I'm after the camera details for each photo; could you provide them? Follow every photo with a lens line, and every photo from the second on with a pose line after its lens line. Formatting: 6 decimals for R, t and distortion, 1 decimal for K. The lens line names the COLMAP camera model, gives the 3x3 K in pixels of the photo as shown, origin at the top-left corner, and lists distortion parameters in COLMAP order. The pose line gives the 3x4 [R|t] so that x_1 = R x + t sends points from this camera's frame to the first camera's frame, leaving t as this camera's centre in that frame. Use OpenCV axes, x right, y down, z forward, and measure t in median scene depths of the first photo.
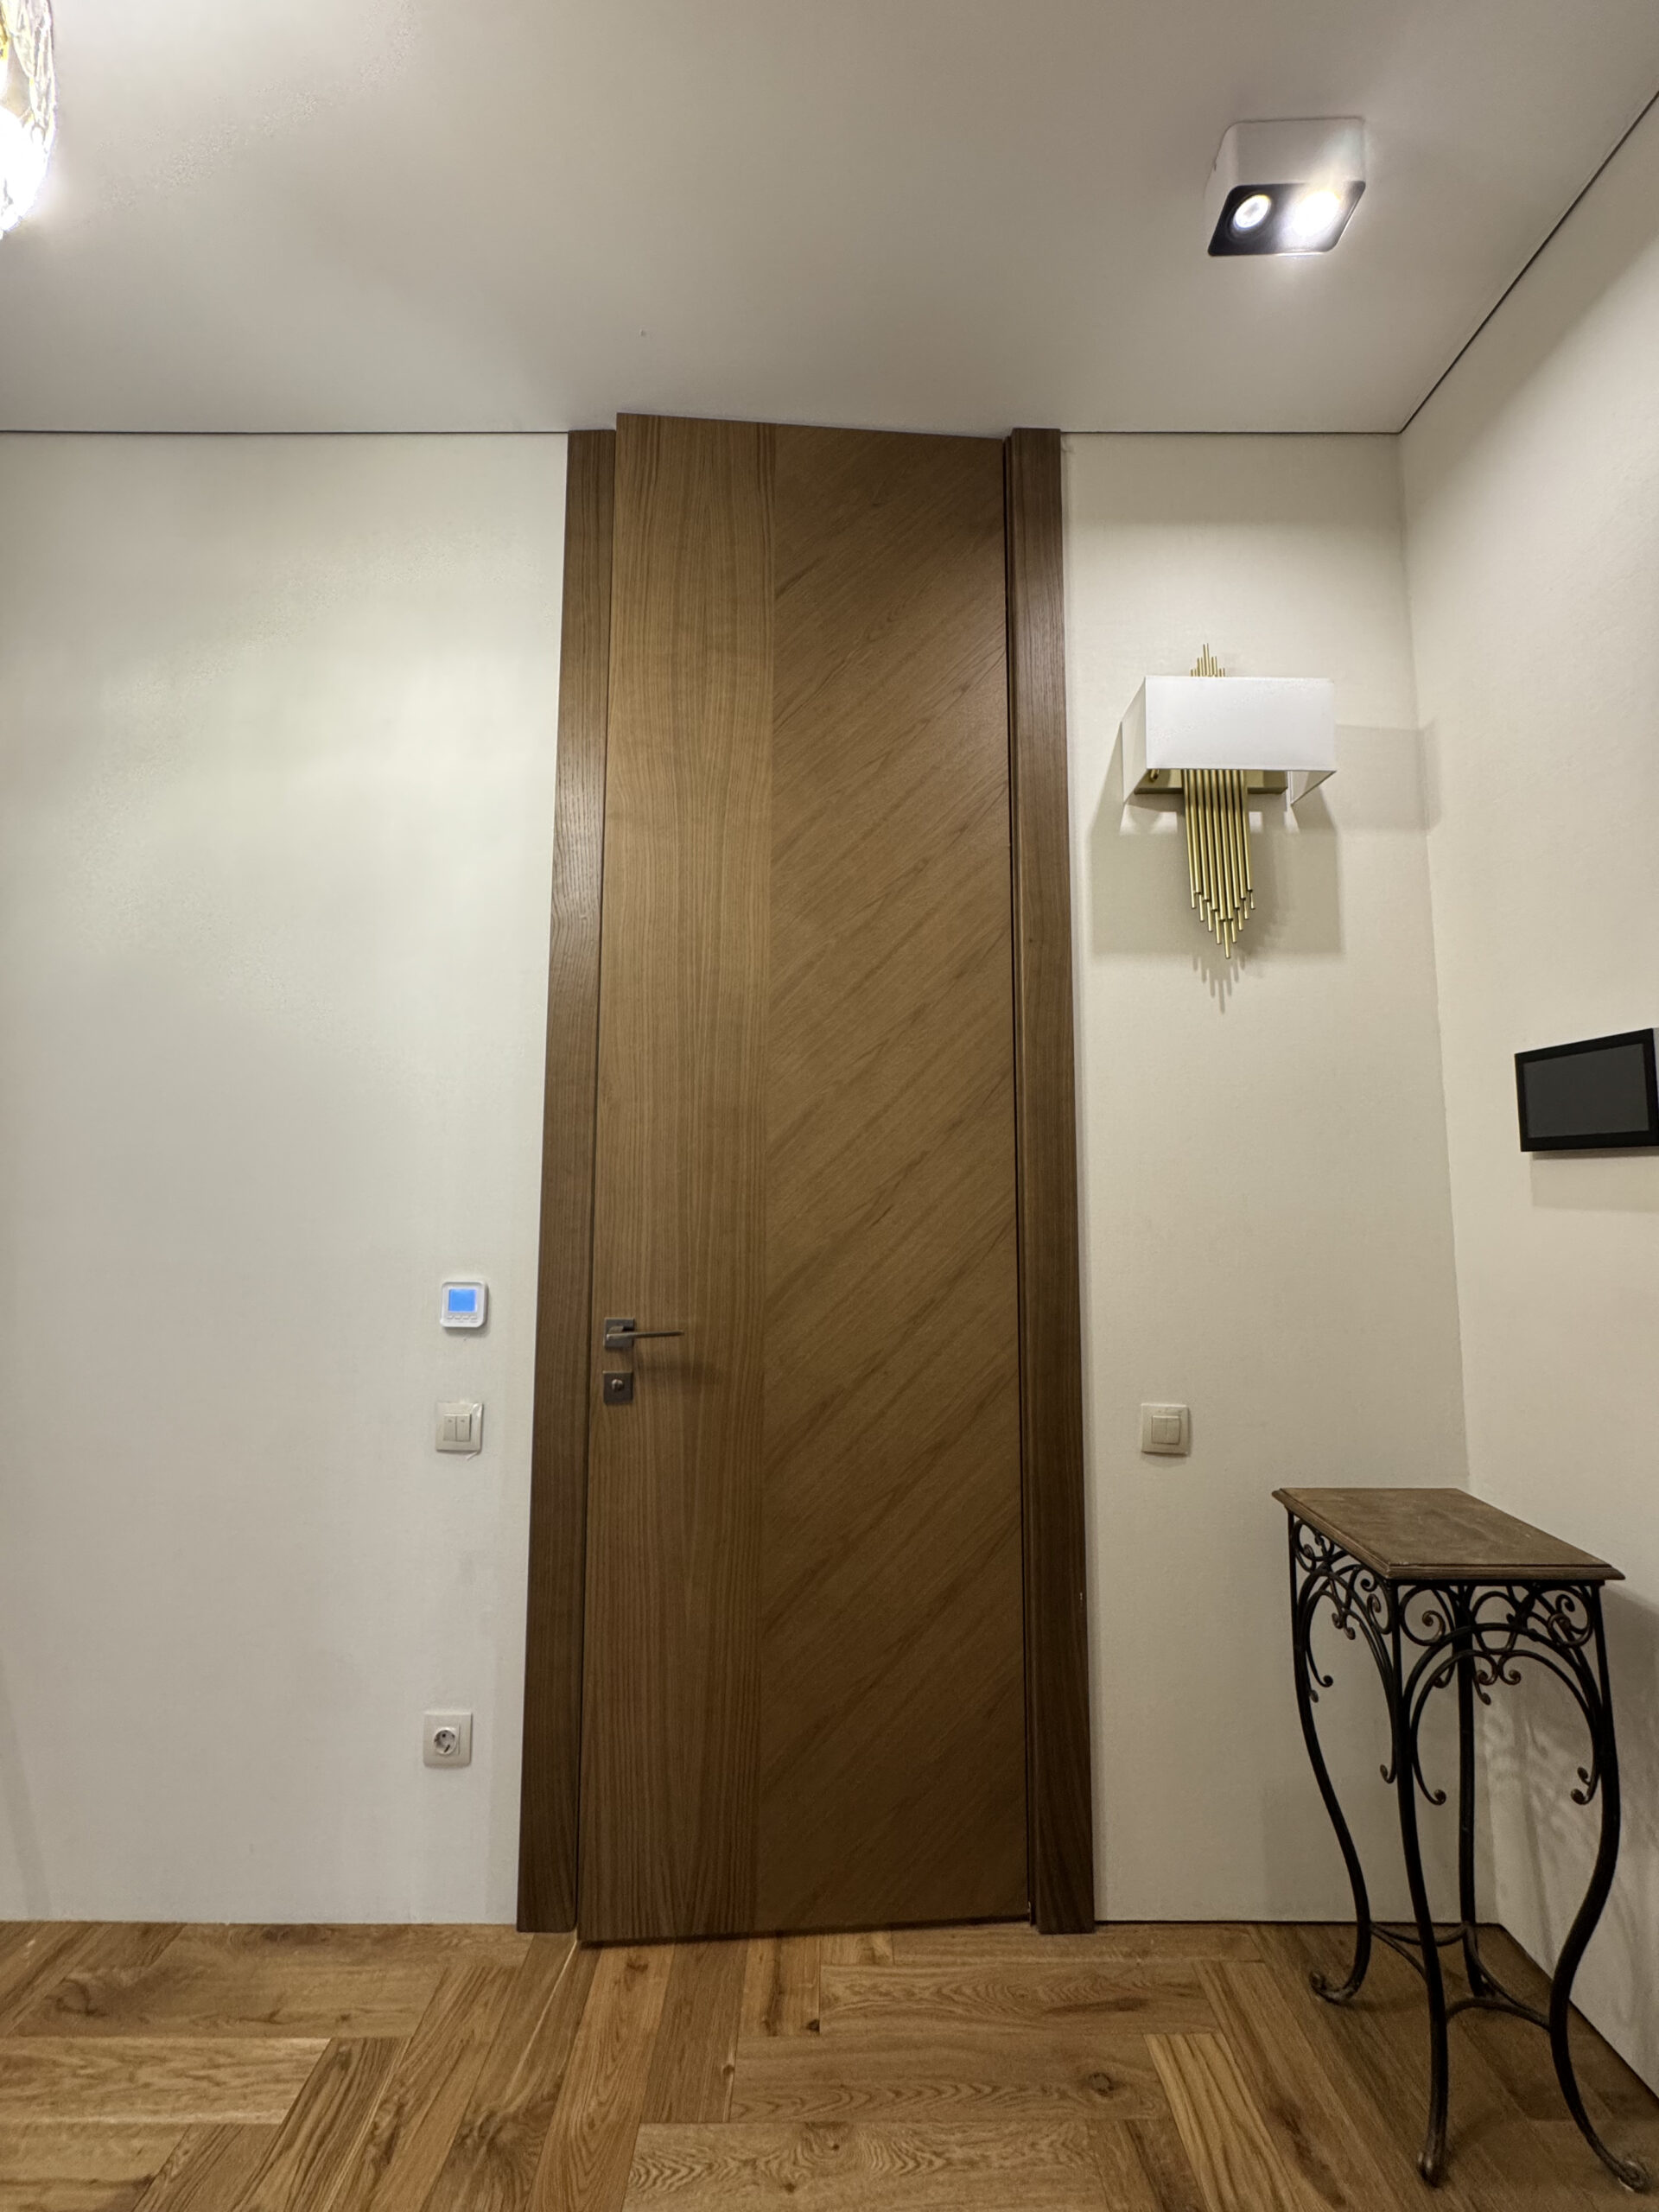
lens RADIAL K [[880.4, 0, 835.3], [0, 880.4, 1105.4], [0, 0, 1]] dist [0.000292, 0.000627]
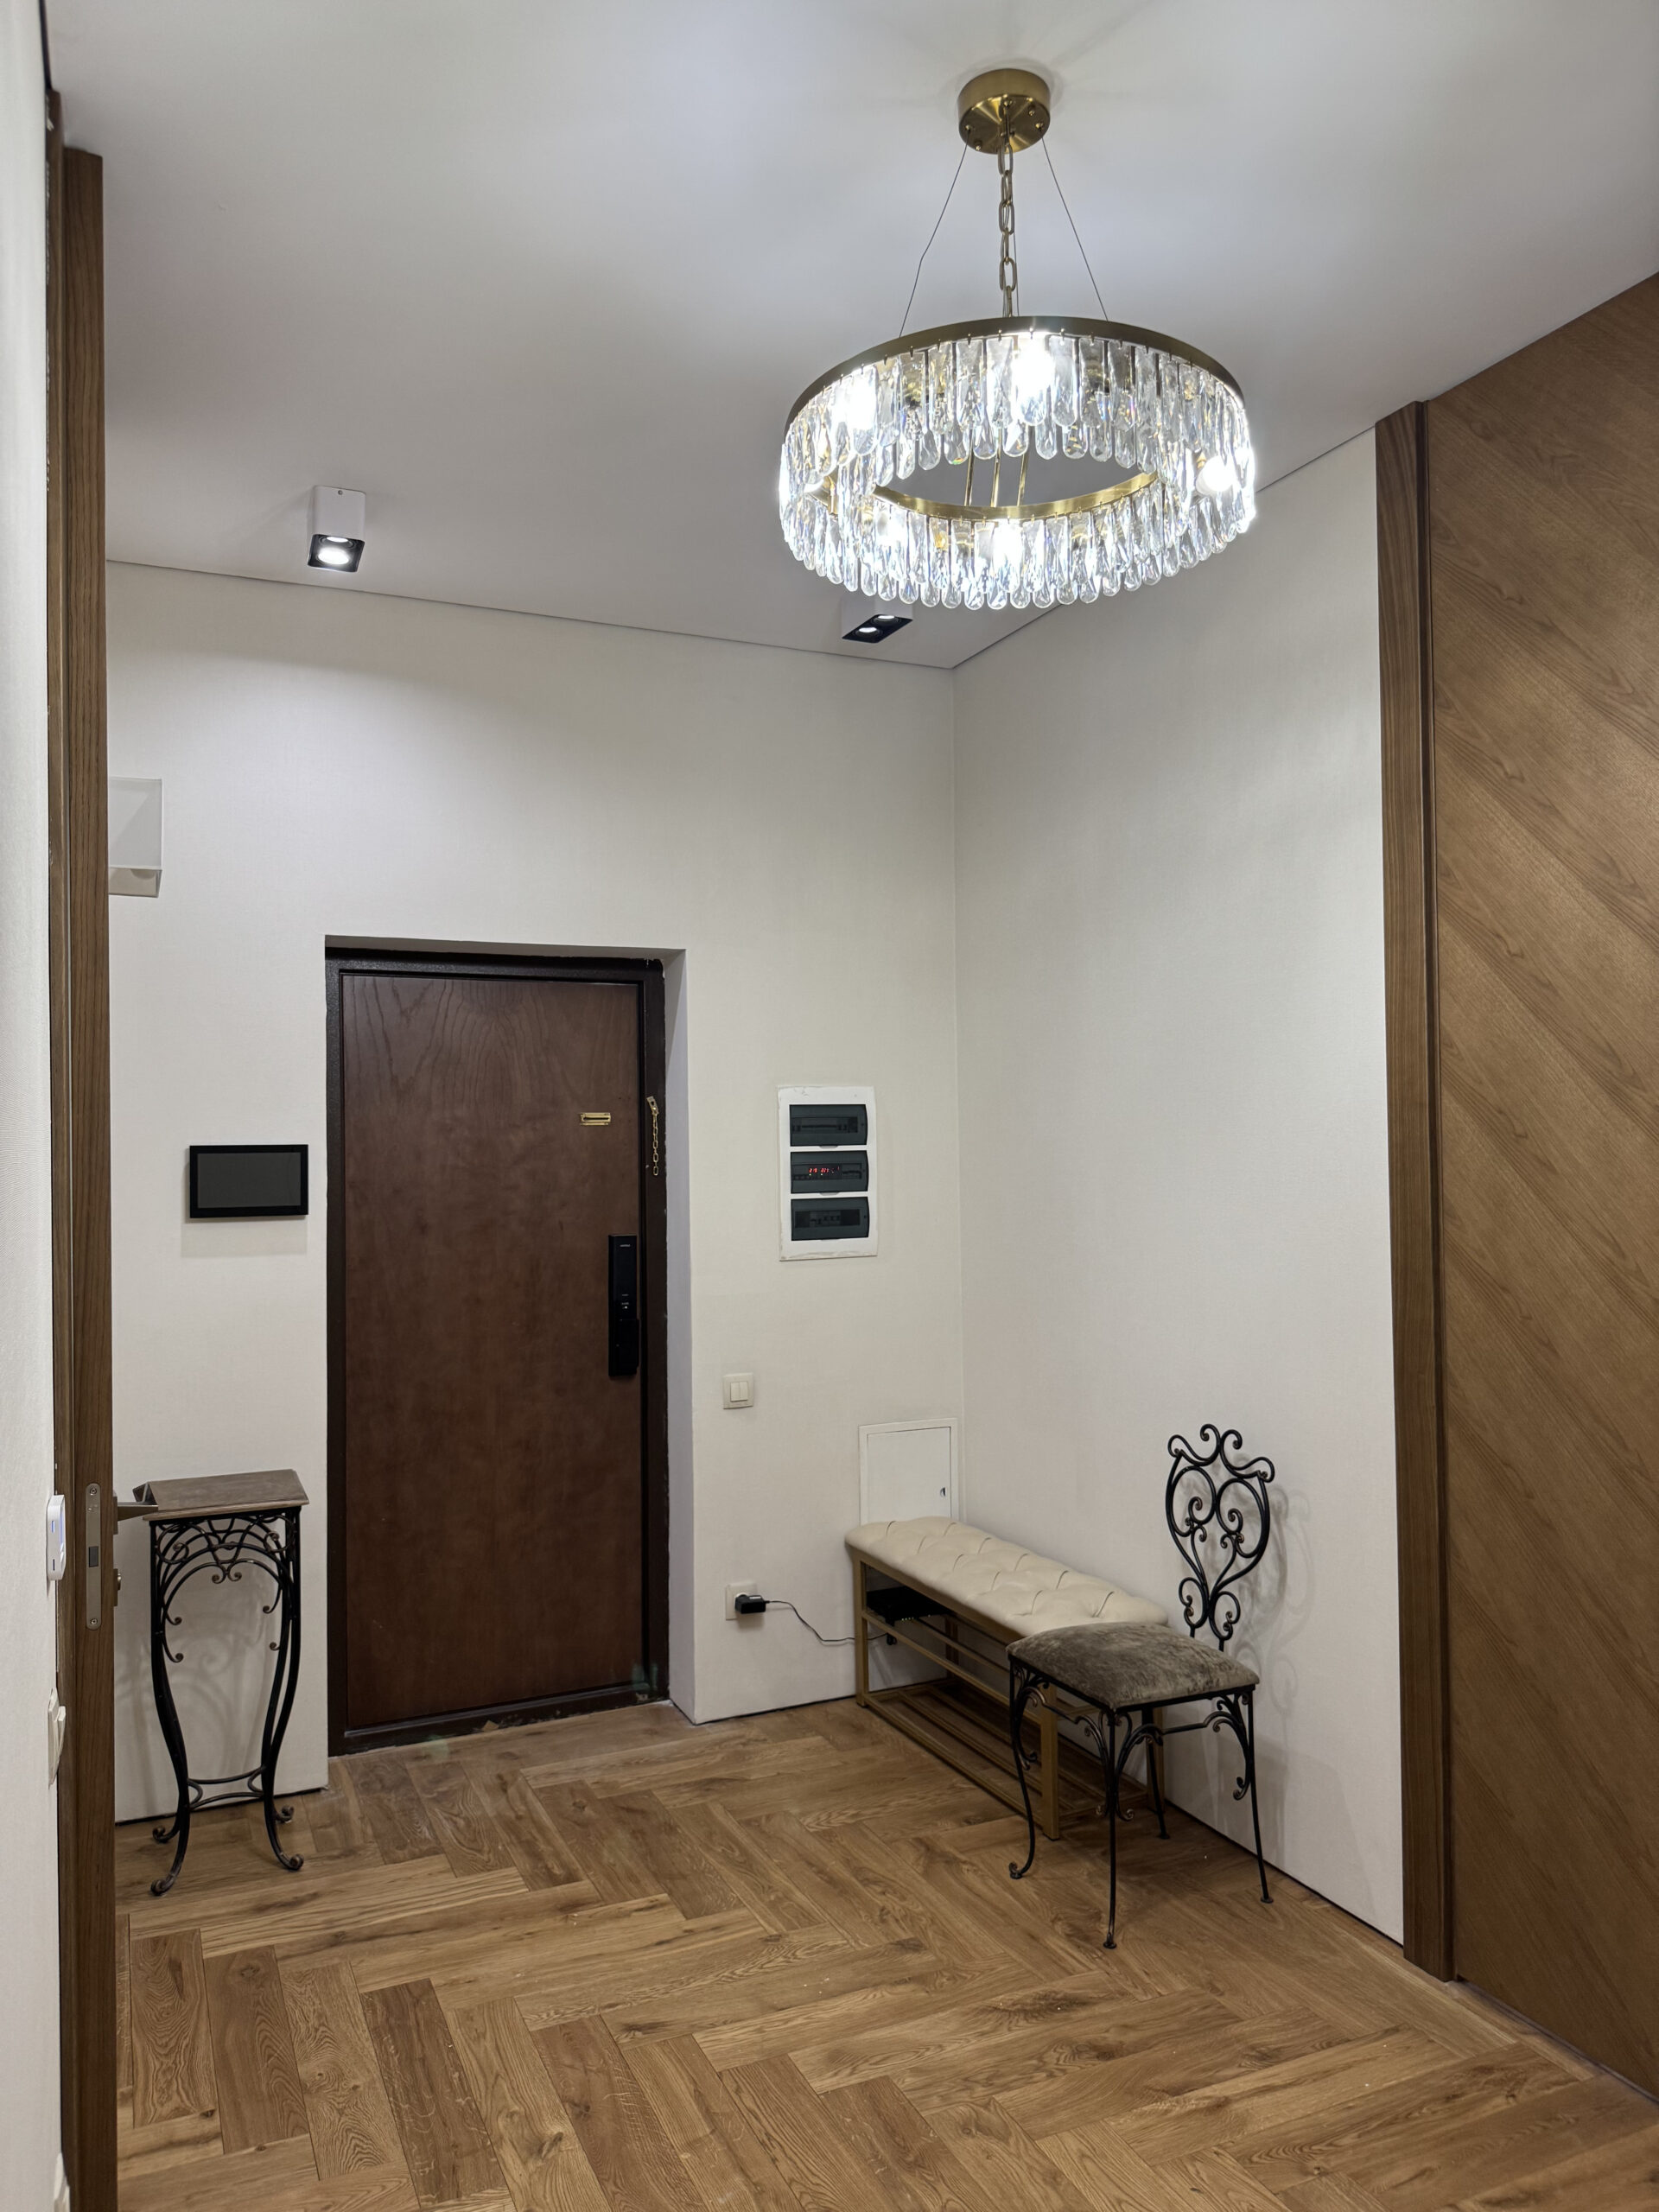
lens RADIAL K [[1580.1, 0, 825.4], [0, 1580.1, 1110.6], [0, 0, 1]] dist [0.001769, -0.000576]
pose [[-0.402630, 0.013046, 0.915270, -2.137316], [-0.075026, 0.996064, -0.047201, -0.082661], [-0.912283, -0.087673, -0.400066, 1.264662]]
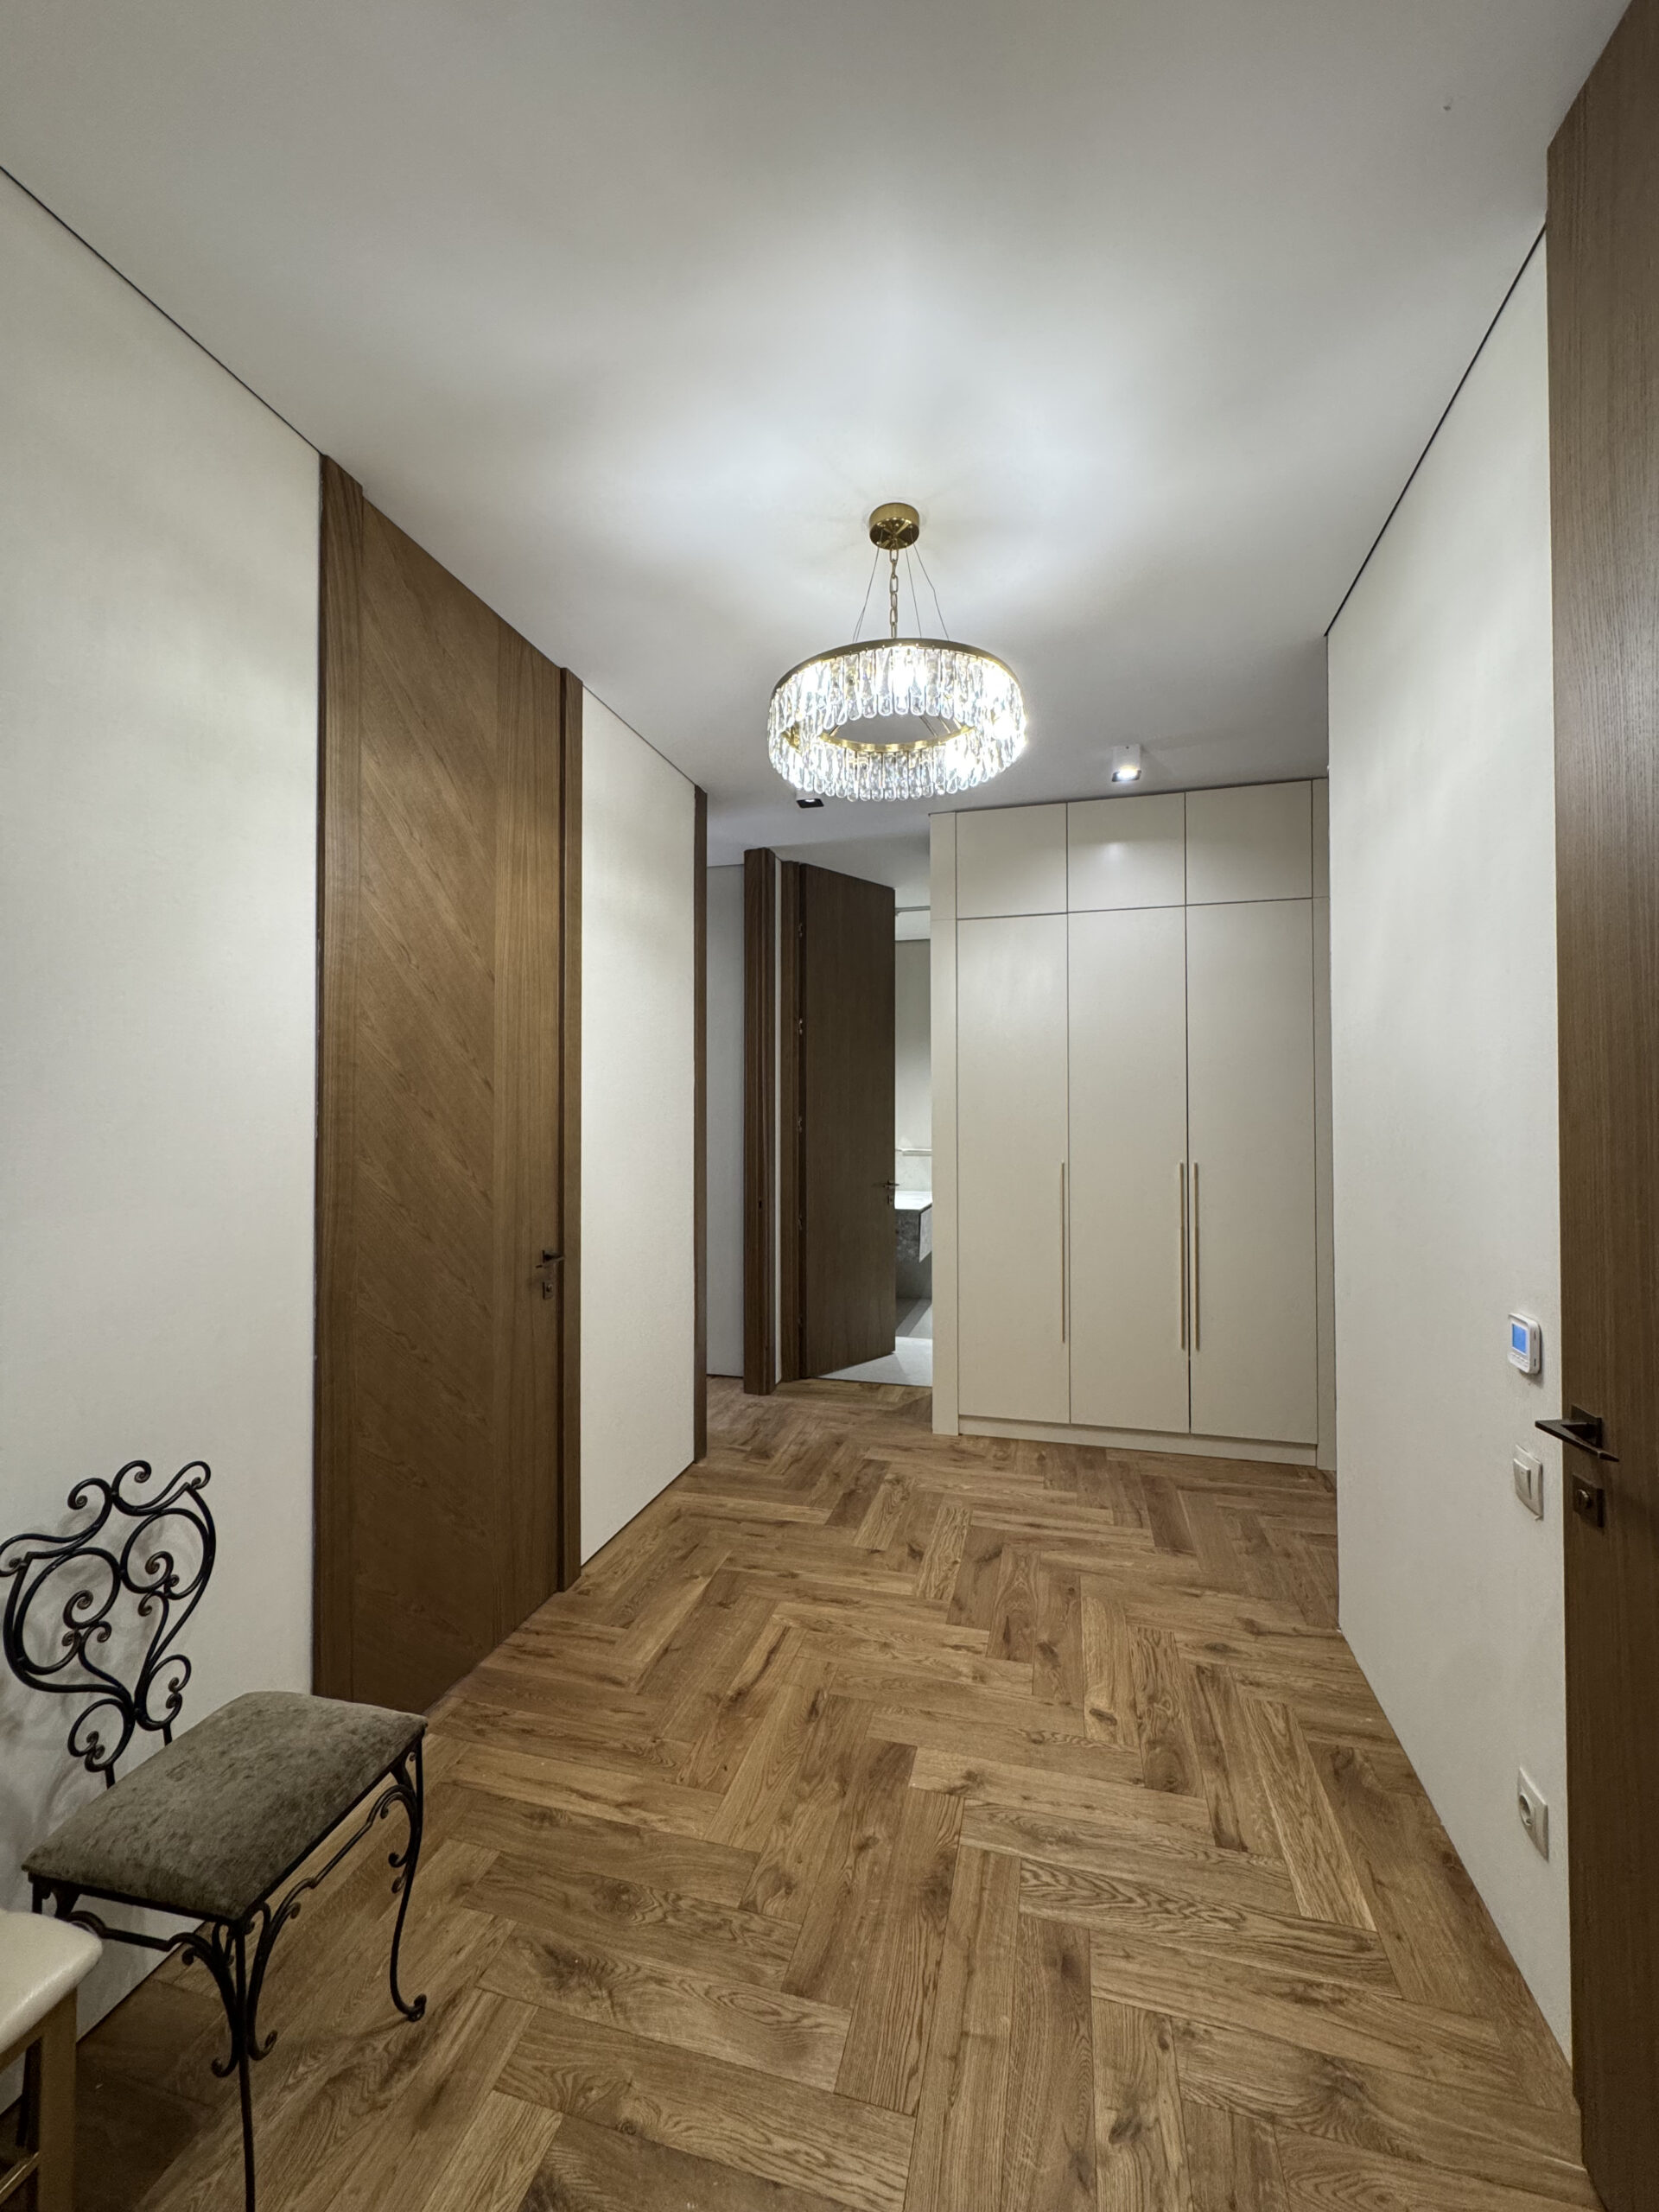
lens RADIAL K [[880.4, 0, 825.1], [0, 880.4, 1099.2], [0, 0, 1]] dist [0.000292, 0.000627]
pose [[-0.272399, -0.018556, -0.962005, 0.807524], [0.095296, 0.994378, -0.046164, -0.056674], [0.957454, -0.104250, -0.269100, 0.764175]]
